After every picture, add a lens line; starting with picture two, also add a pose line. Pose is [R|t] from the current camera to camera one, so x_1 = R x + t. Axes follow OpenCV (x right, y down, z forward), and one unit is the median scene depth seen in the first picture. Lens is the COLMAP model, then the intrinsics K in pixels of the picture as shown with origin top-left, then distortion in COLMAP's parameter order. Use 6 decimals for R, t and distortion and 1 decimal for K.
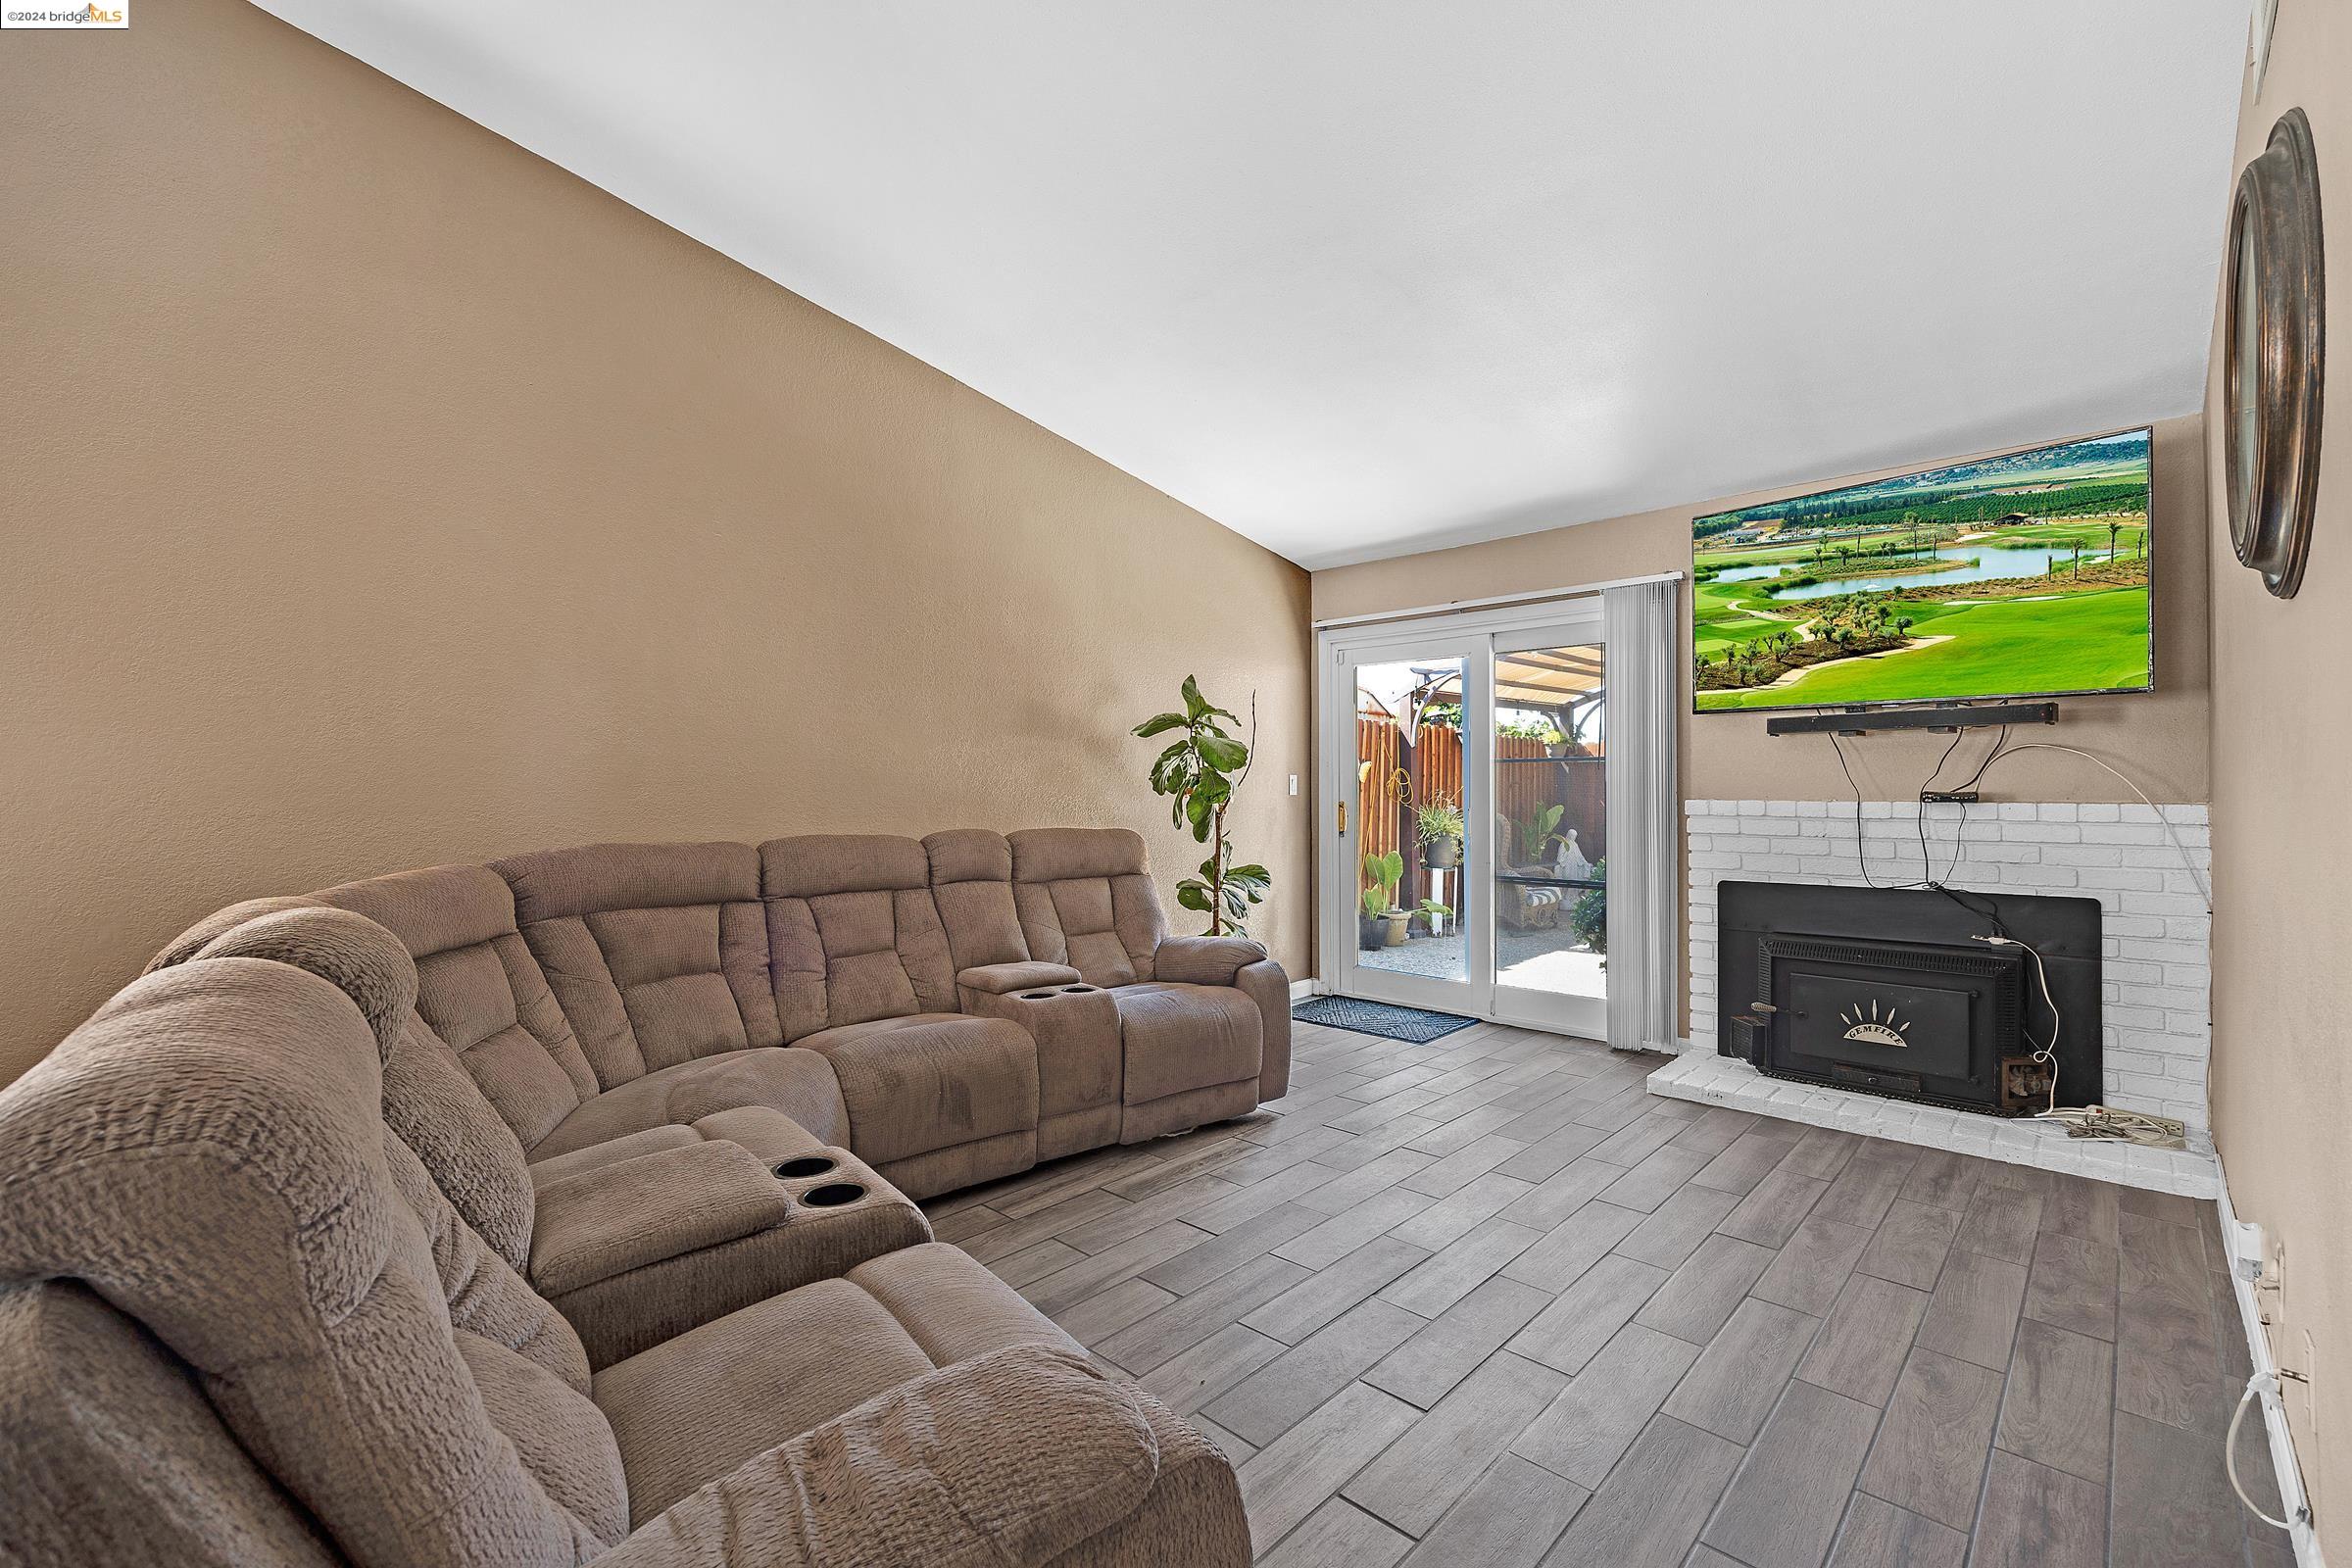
lens RADIAL K [[1004.7, 0, 1182.3], [0, 1004.7, 784.2], [0, 0, 1]] dist [-0.016251, 0.000229]
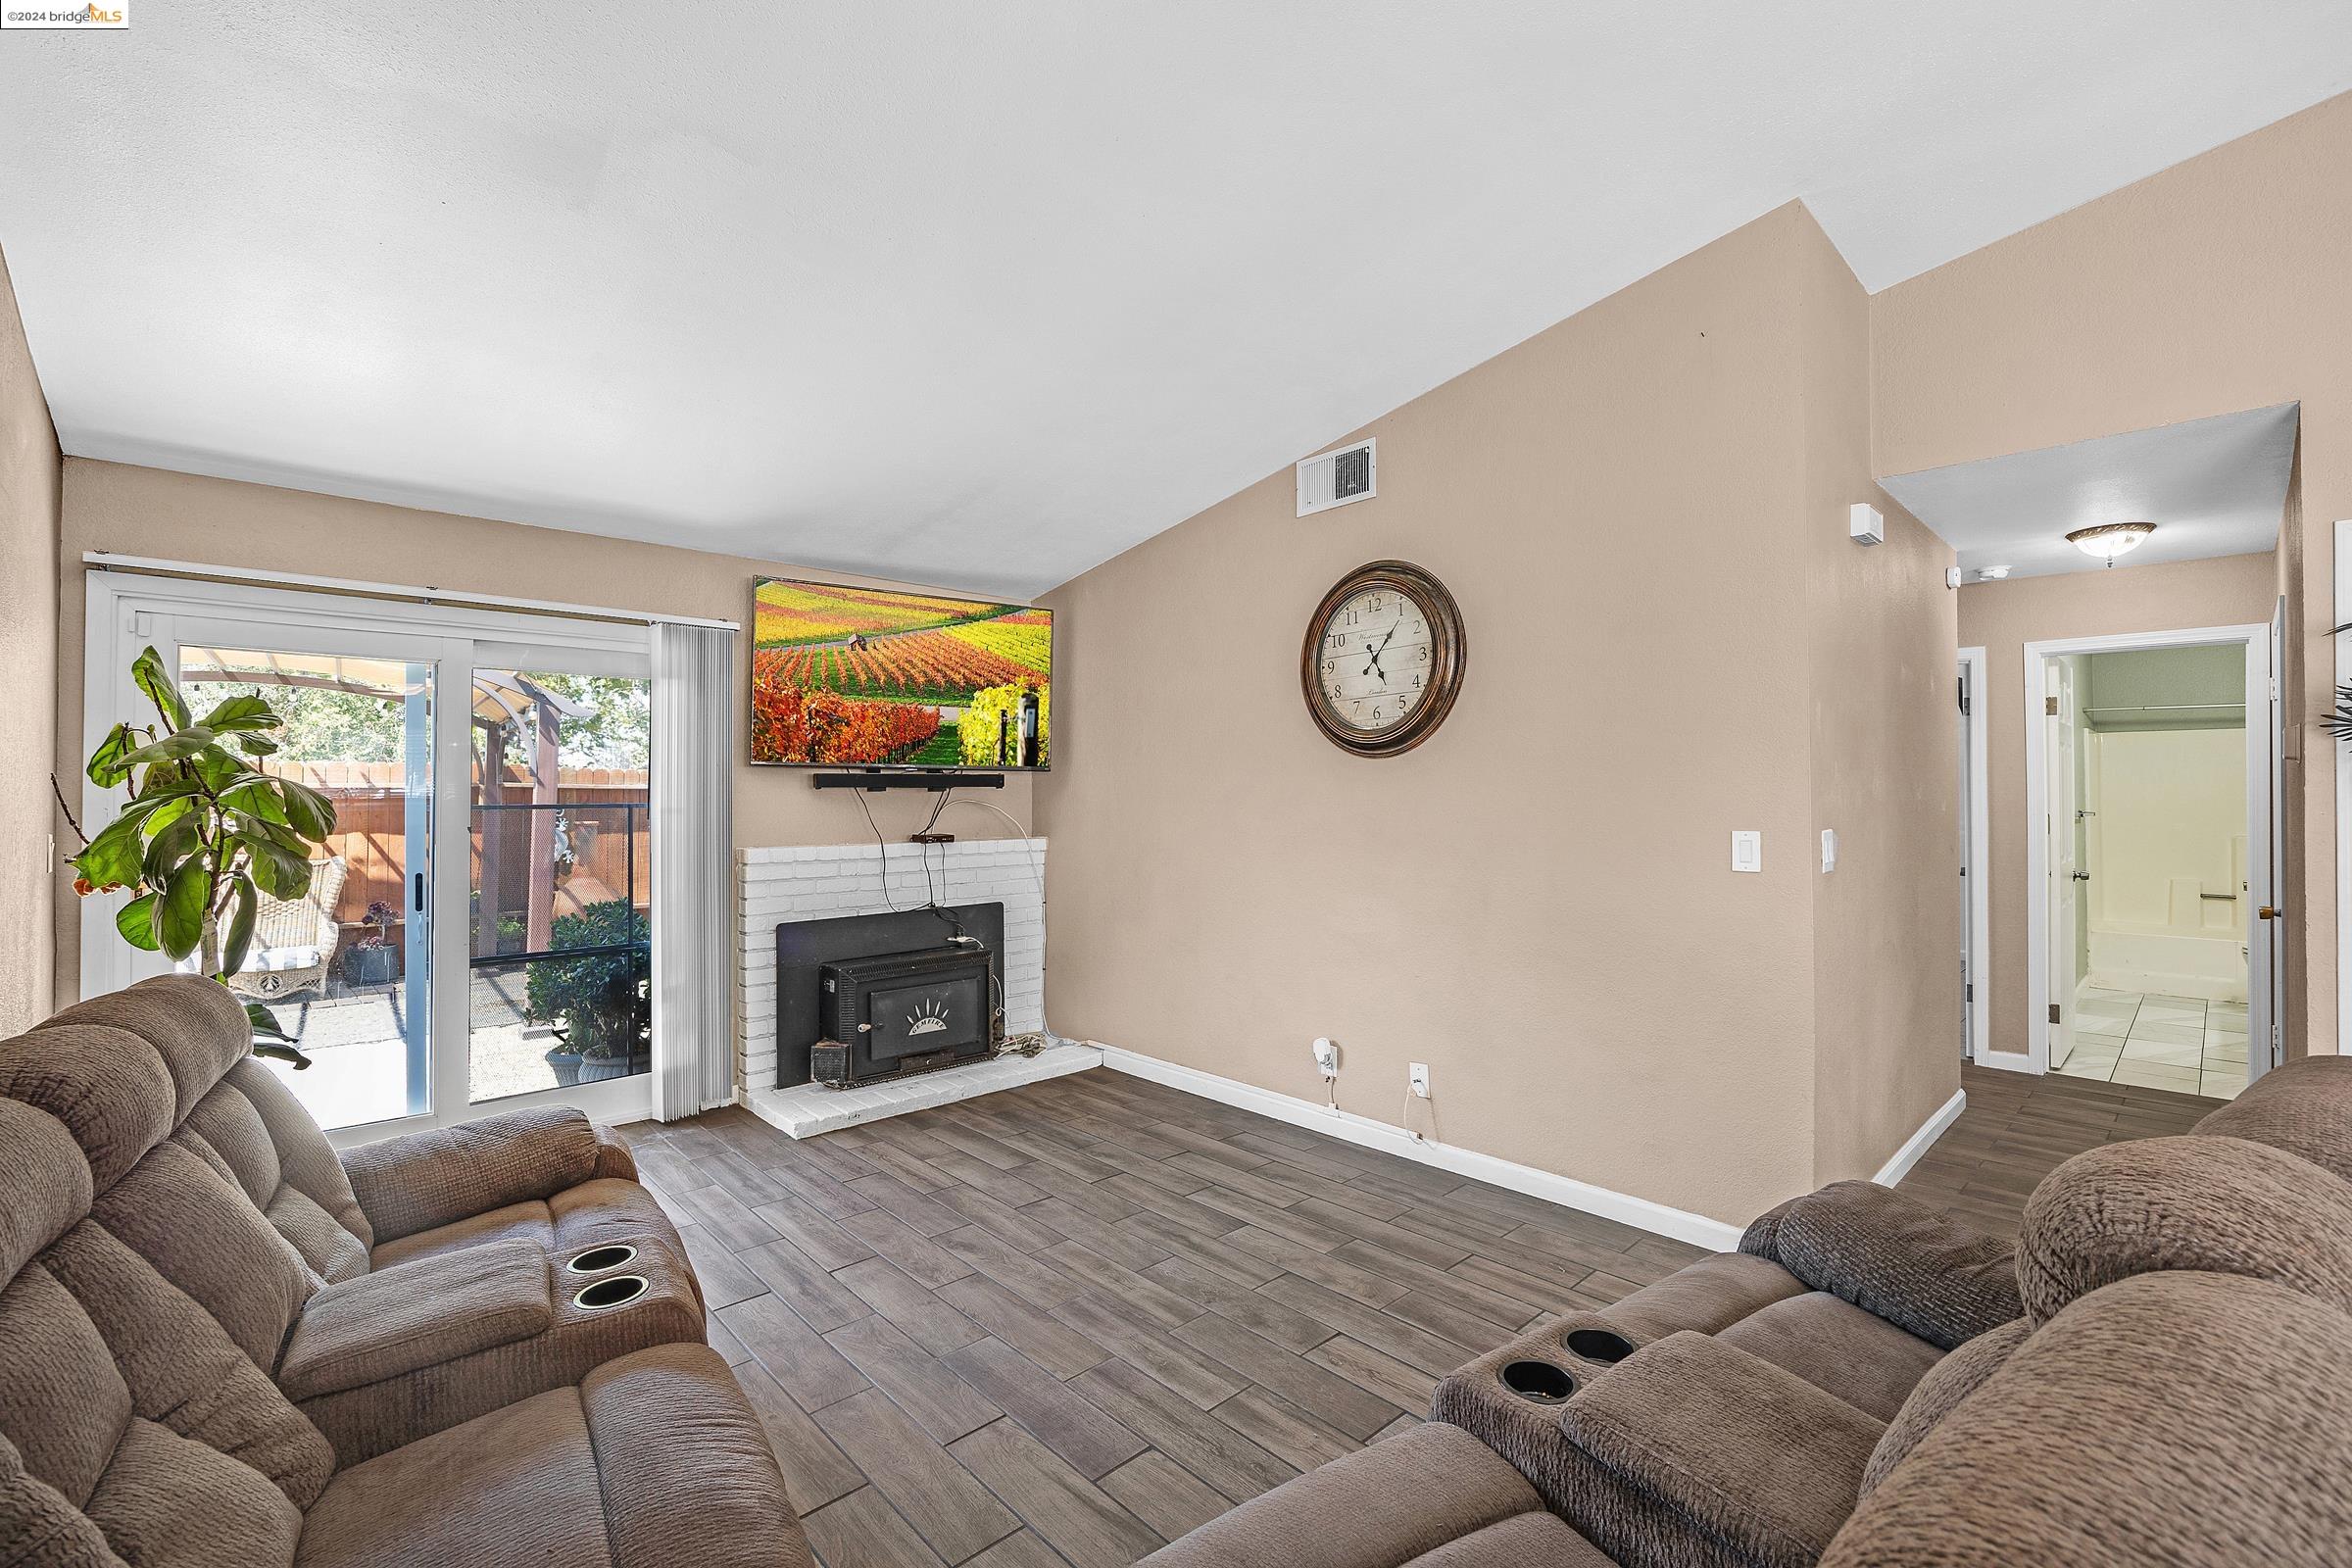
lens RADIAL K [[1004.7, 0, 1182.3], [0, 1004.7, 784.2], [0, 0, 1]] dist [-0.016251, 0.000229]
pose [[0.050449, 0.013040, 0.998641, -0.592677], [-0.000883, 0.999915, -0.013012, -0.044781], [-0.998726, -0.000225, 0.050456, 0.613948]]
